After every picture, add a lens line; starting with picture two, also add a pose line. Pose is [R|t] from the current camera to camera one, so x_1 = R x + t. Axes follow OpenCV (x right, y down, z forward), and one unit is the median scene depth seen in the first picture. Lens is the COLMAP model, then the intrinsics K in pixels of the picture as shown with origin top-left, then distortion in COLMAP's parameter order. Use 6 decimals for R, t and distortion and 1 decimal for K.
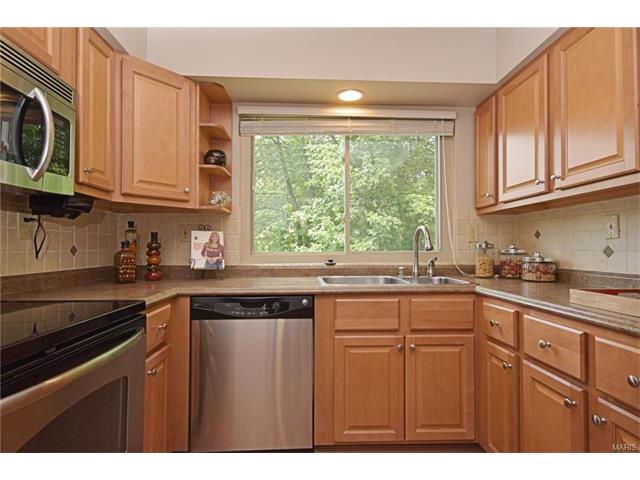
lens RADIAL K [[344.5, 0, 322.0], [0, 344.5, 243.5], [0, 0, 1]] dist [0.023291, -0.000497]
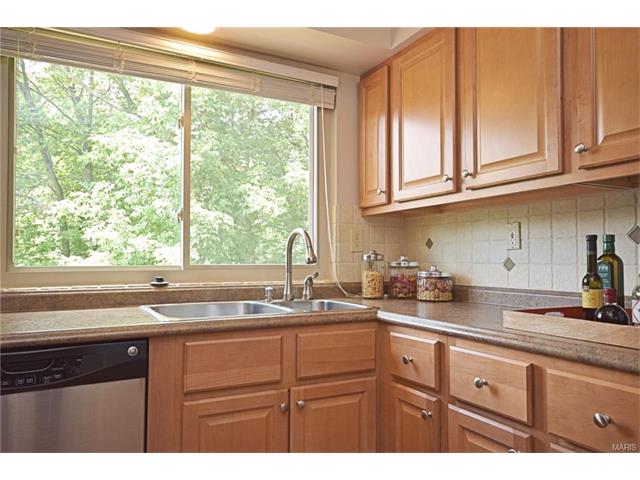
lens RADIAL K [[475.9, 0, 323.6], [0, 475.9, 244.6], [0, 0, 1]] dist [0.009902, 0.028071]
pose [[0.905943, 0.015279, 0.423124, -0.099612], [-0.007814, 0.999782, -0.019370, 0.000742], [-0.423328, 0.014242, 0.905865, 0.116564]]
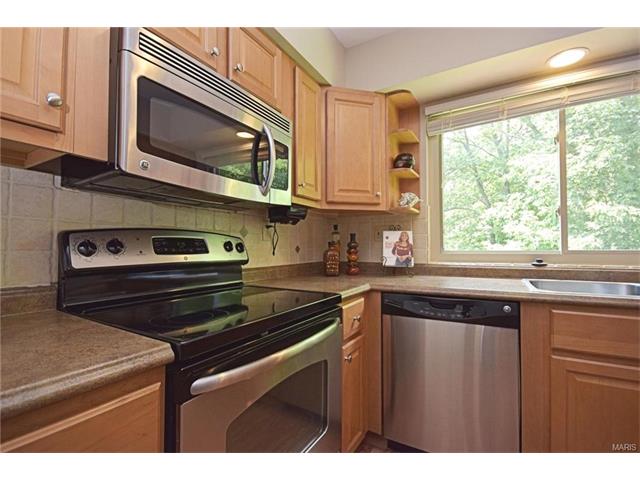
lens RADIAL K [[299.4, 0, 320.6], [0, 299.4, 243.2], [0, 0, 1]] dist [0.004308, -0.004080]
pose [[0.833509, -0.011268, -0.552390, -0.021782], [0.012631, 0.999919, -0.001338, 0.000206], [0.552361, -0.005862, 0.833584, 0.118328]]
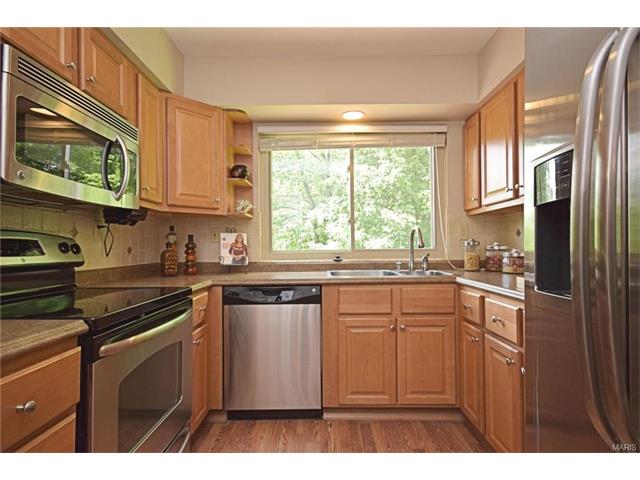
lens RADIAL K [[344.5, 0, 322.1], [0, 344.5, 243.9], [0, 0, 1]] dist [0.023291, -0.000497]
pose [[0.998664, -0.009743, -0.050747, 0.042952], [0.010093, 0.999927, 0.006627, -0.004833], [0.050679, -0.007131, 0.998690, -0.219500]]
